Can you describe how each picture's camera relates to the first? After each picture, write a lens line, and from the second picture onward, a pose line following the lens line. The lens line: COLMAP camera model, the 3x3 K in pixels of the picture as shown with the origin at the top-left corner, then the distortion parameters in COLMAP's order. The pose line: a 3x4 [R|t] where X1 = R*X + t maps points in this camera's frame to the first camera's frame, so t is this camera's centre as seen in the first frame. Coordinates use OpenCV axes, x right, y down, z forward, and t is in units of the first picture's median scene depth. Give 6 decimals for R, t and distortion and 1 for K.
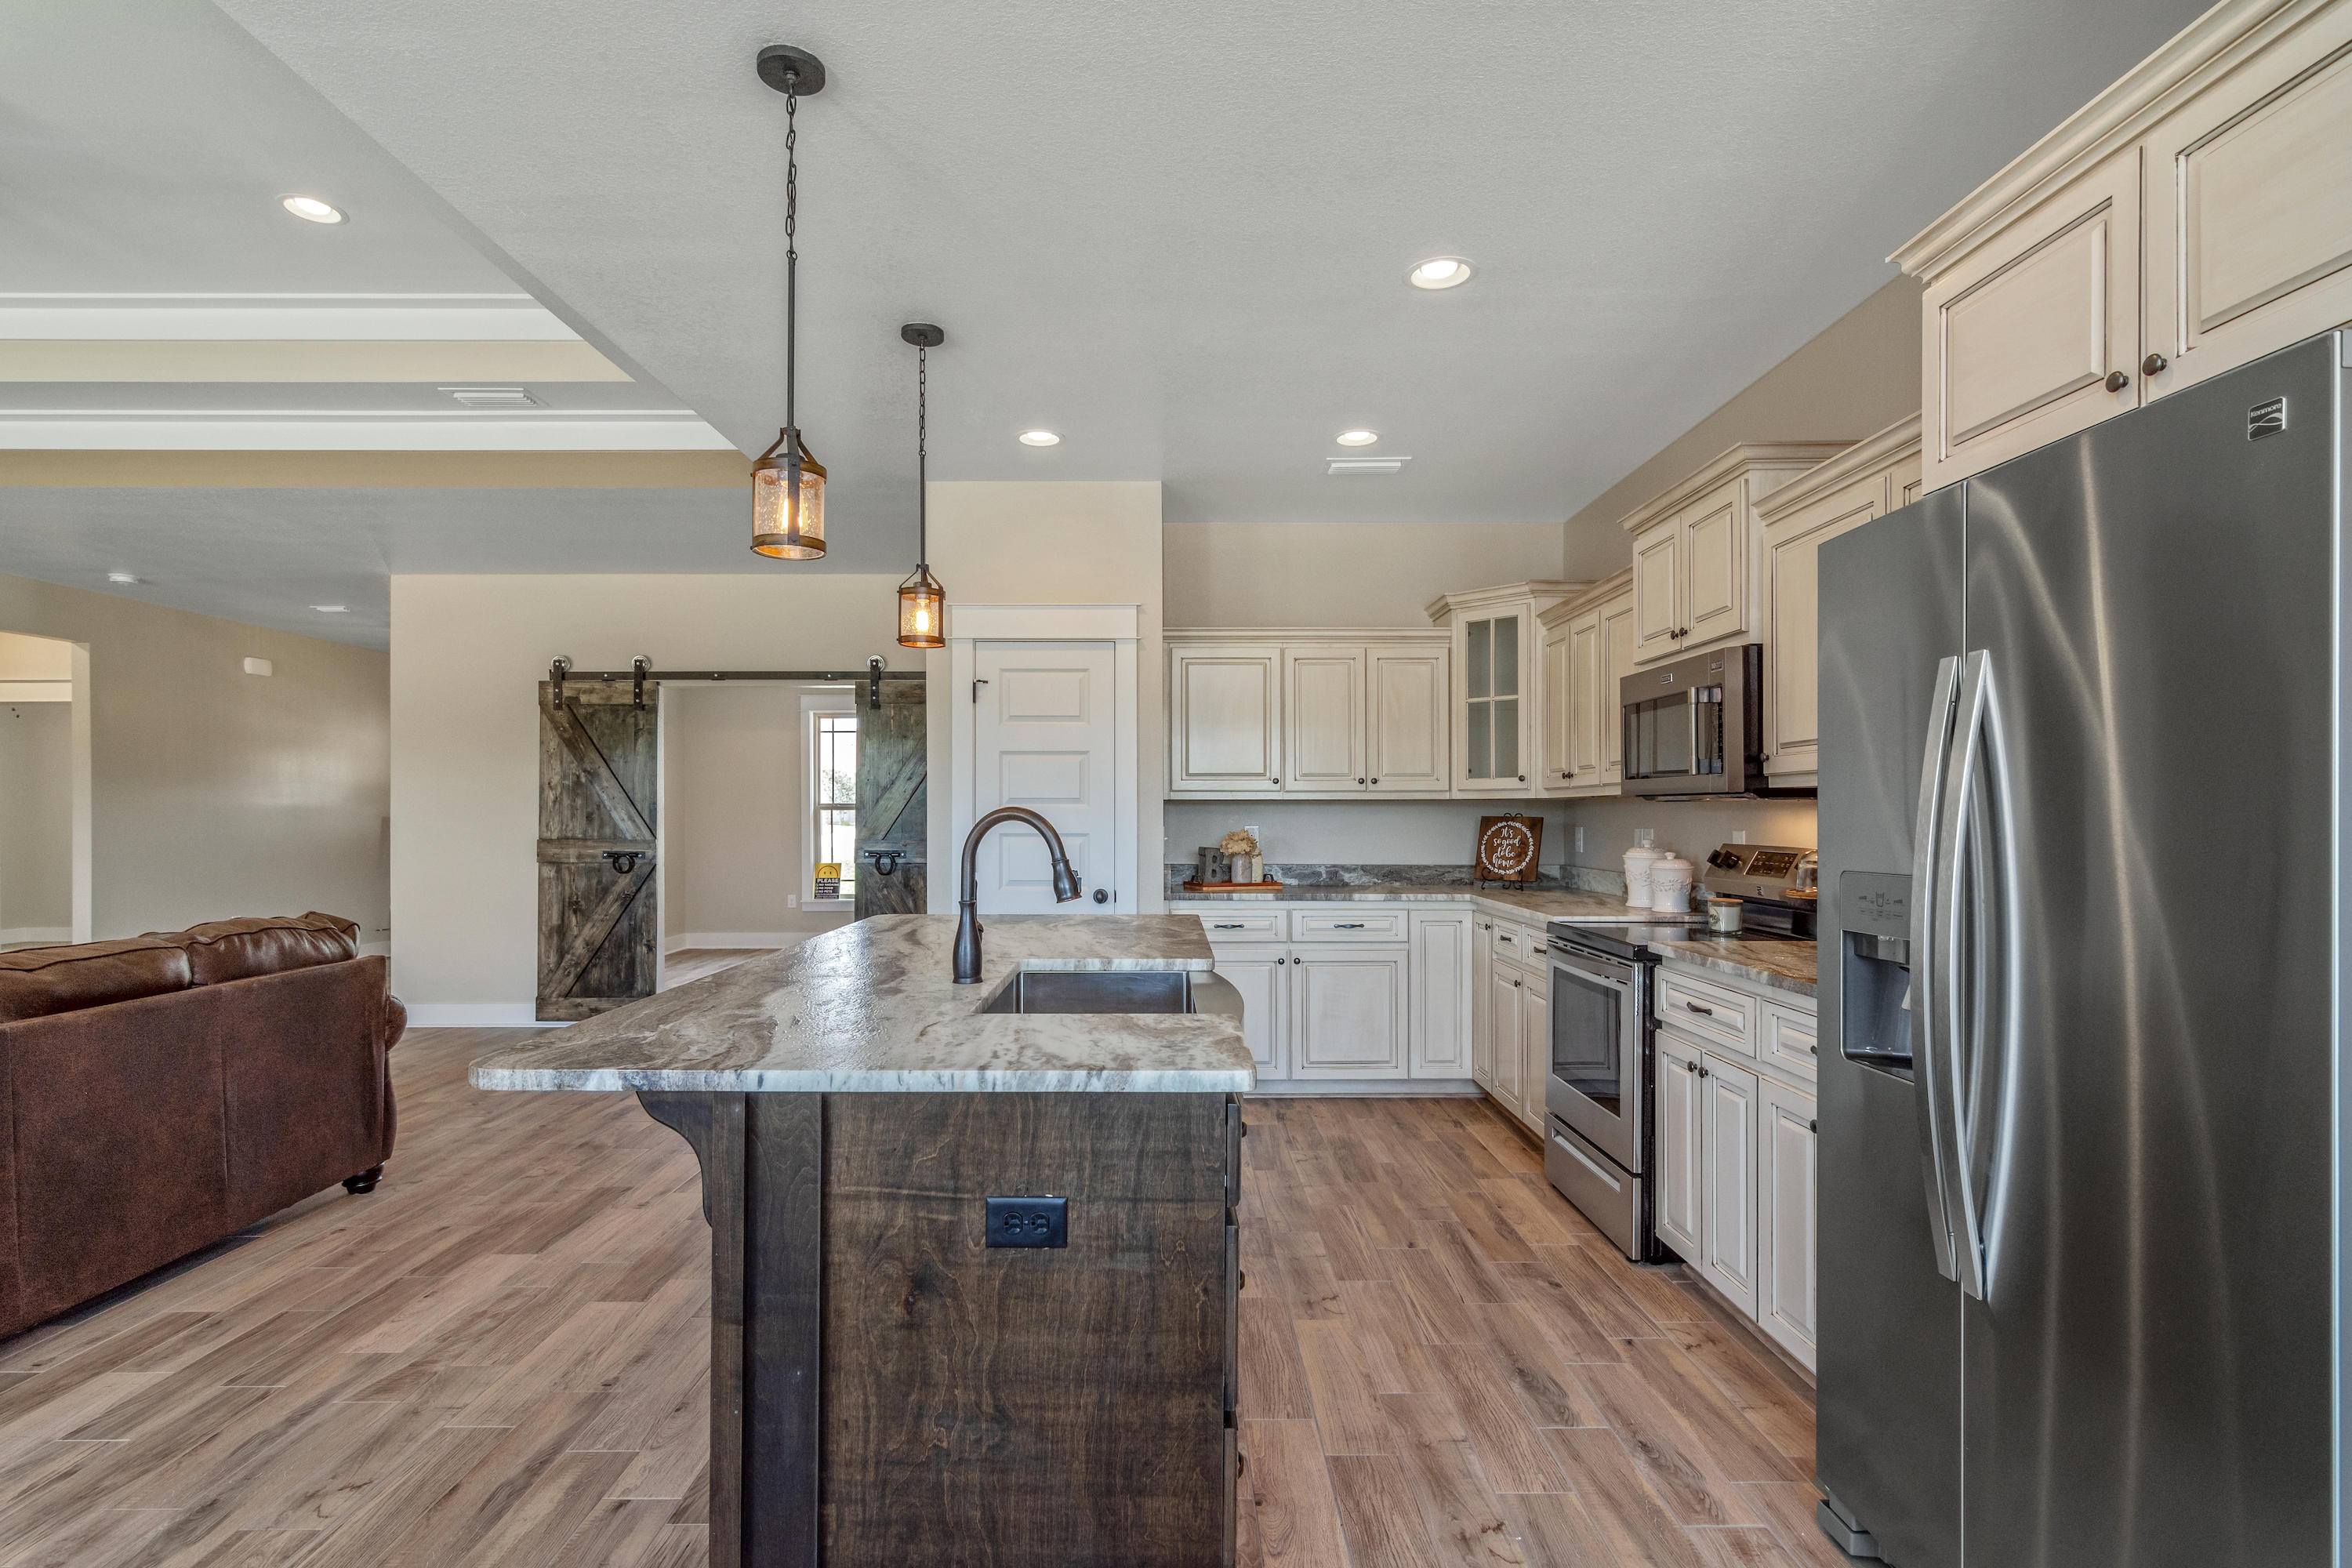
lens RADIAL K [[1087.9, 0, 1175.2], [0, 1087.9, 808.9], [0, 0, 1]] dist [-0.000920, 0.000849]
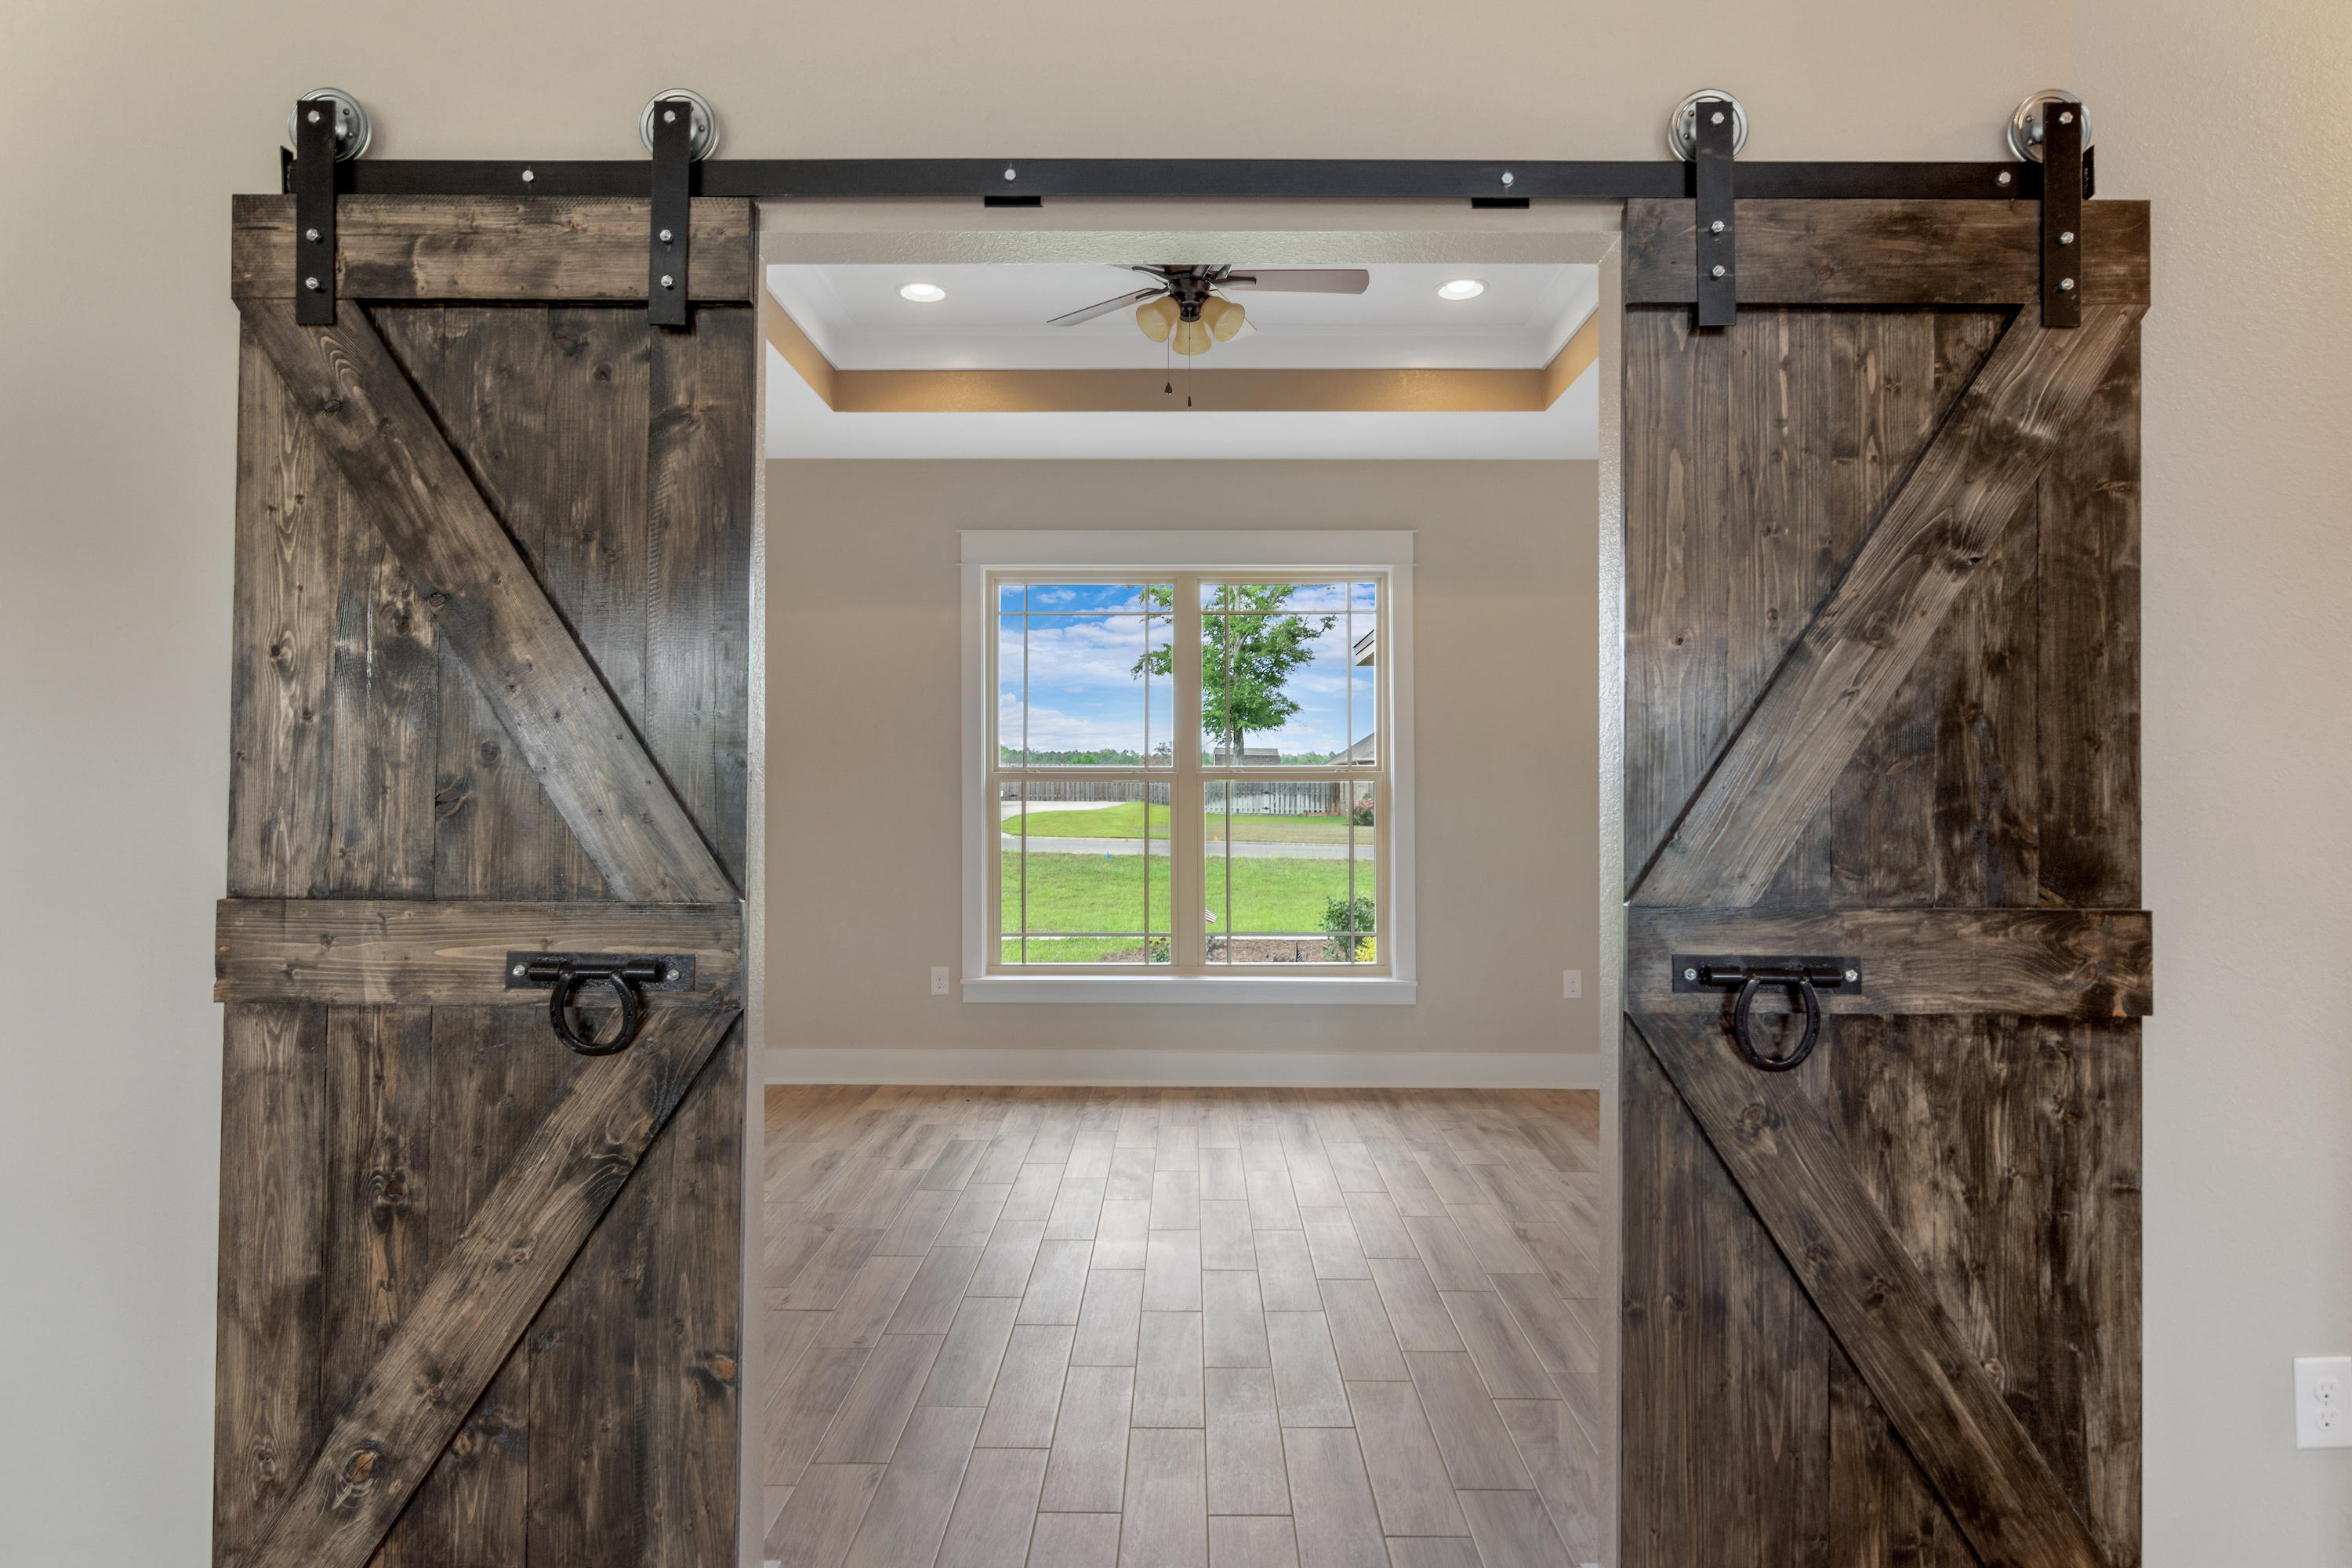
lens RADIAL K [[1177.0, 0, 1176.0], [0, 1177.0, 784.0], [0, 0, 1]] dist [-0.001063, 0.000112]
pose [[0.999863, 0.005517, -0.015607, -0.542816], [-0.005597, 0.999971, -0.005102, 0.006358], [0.015579, 0.005188, 0.999865, 1.070840]]
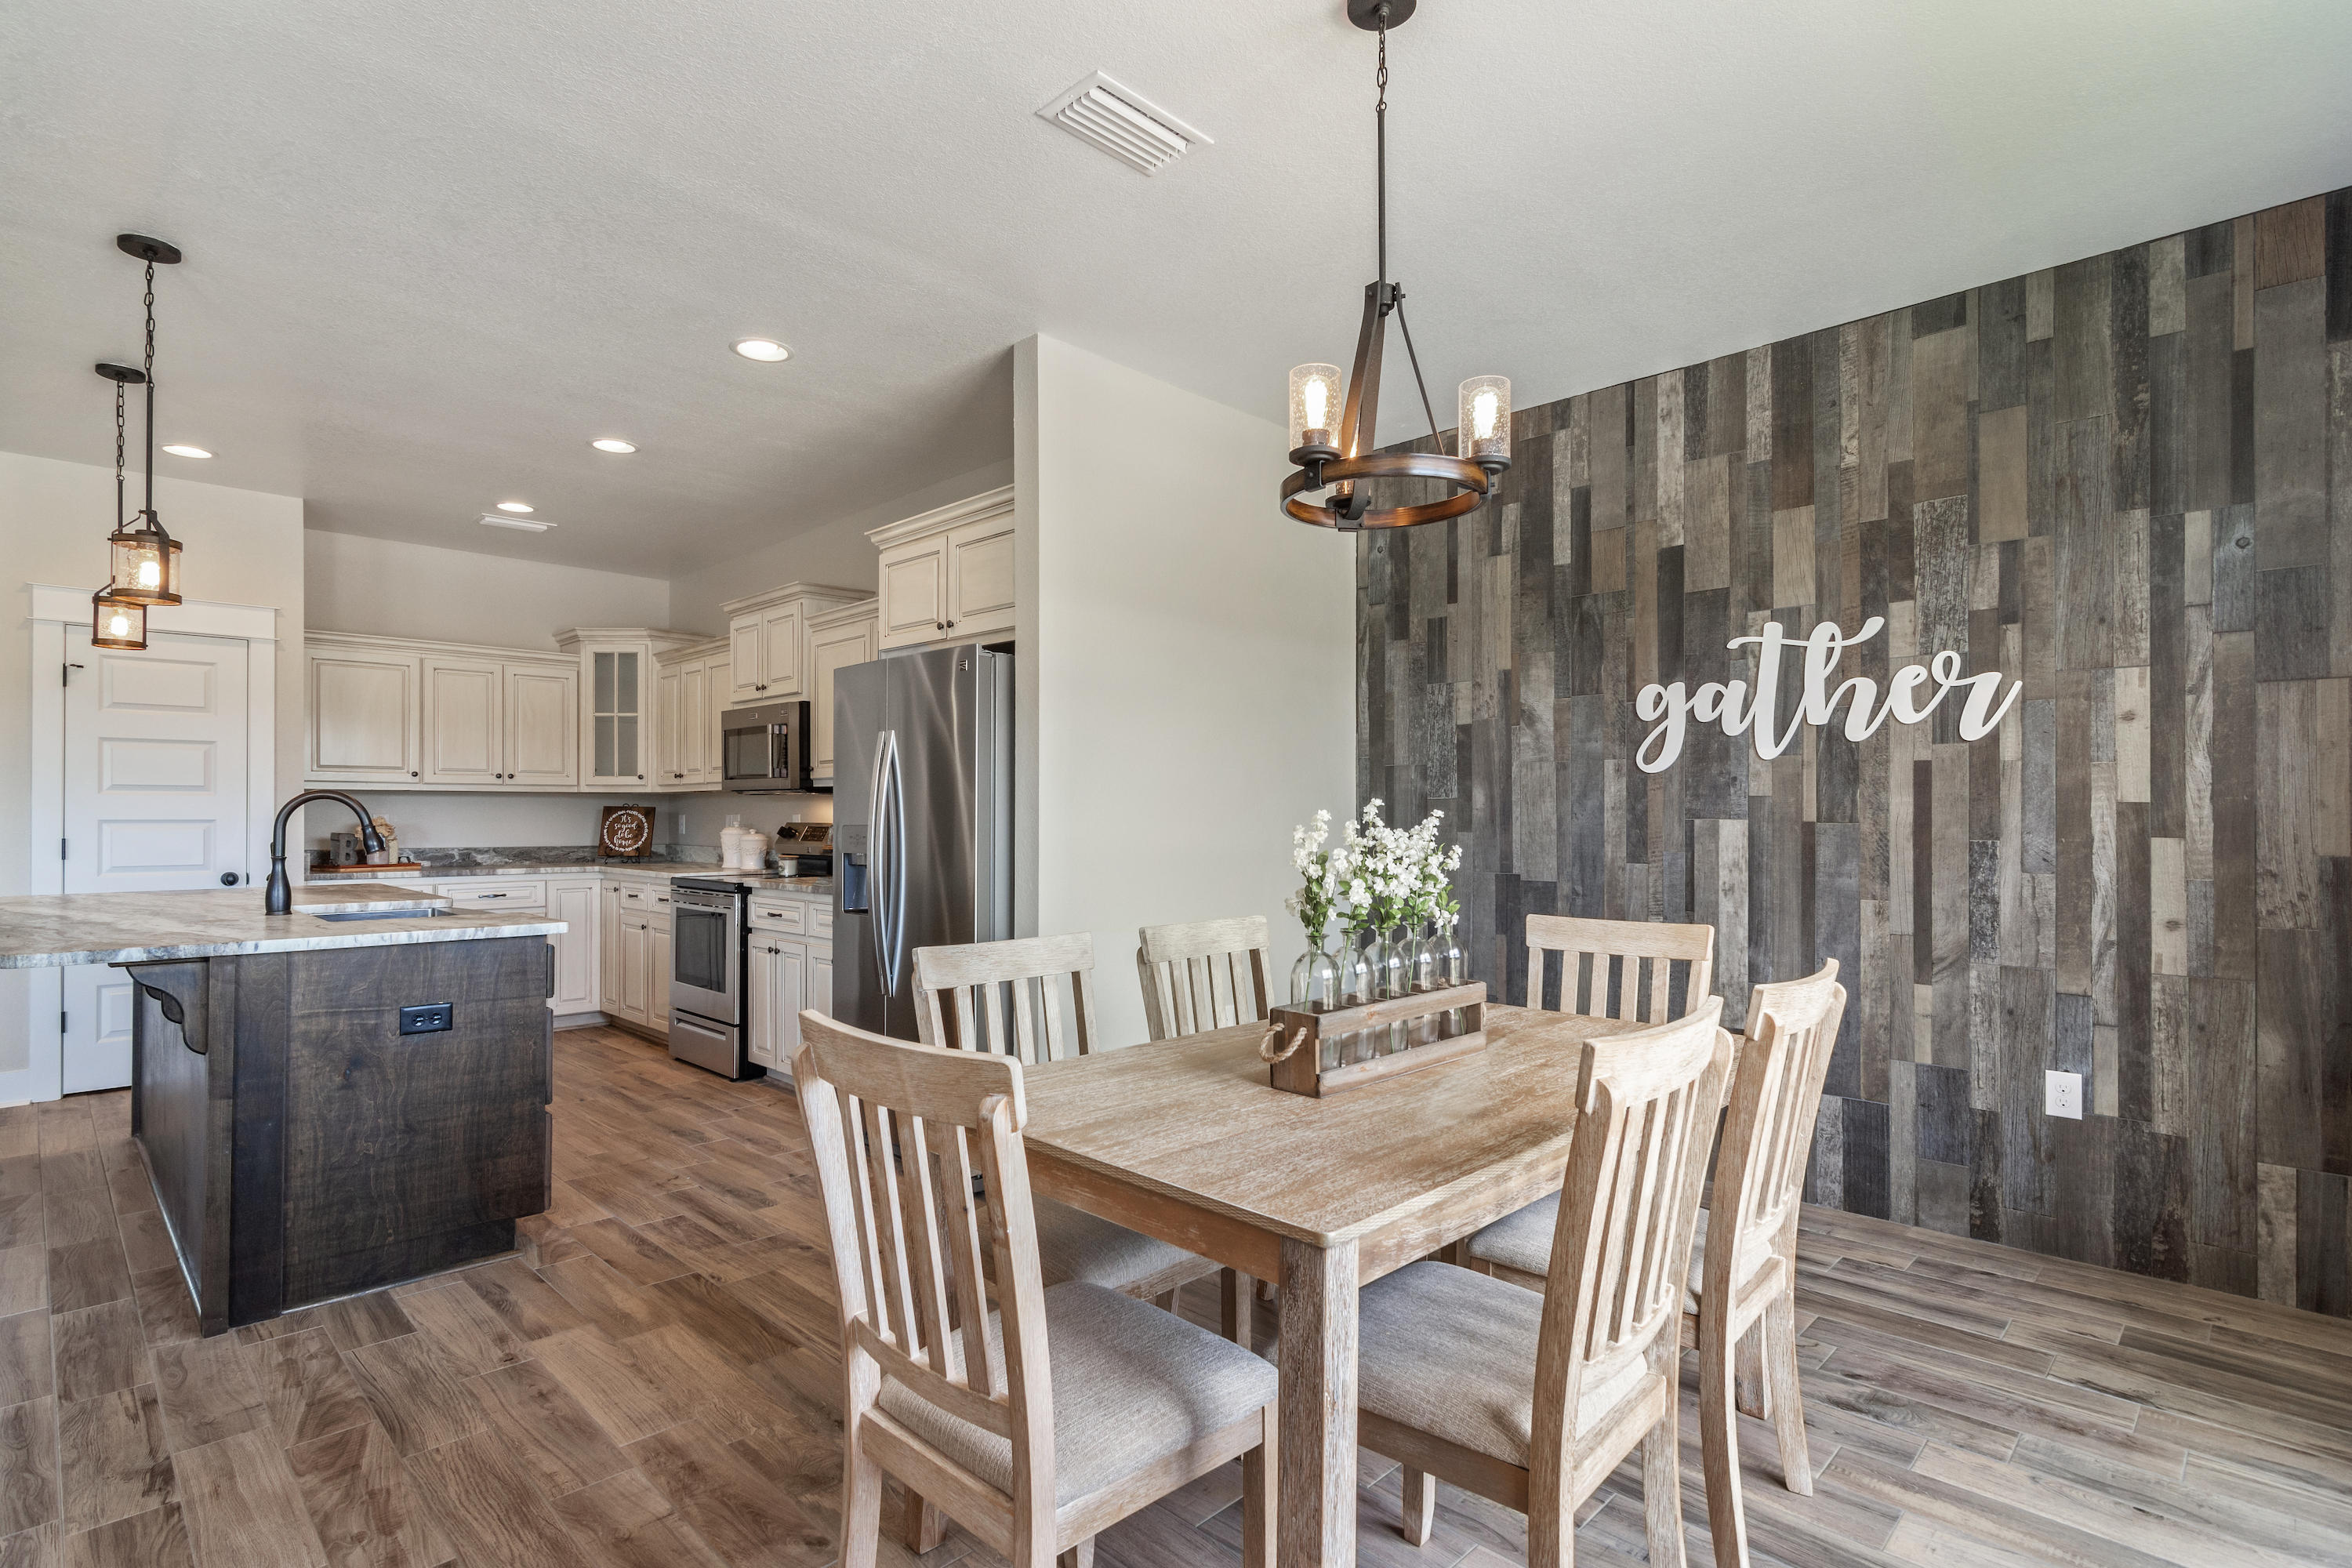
lens RADIAL K [[1087.9, 0, 1175.2], [0, 1087.9, 808.9], [0, 0, 1]] dist [-0.000920, 0.000849]
pose [[0.684834, 0.002645, 0.728695, -0.203347], [-0.002431, 0.999996, -0.001345, 0.011060], [-0.728695, -0.000851, 0.684837, -0.383864]]
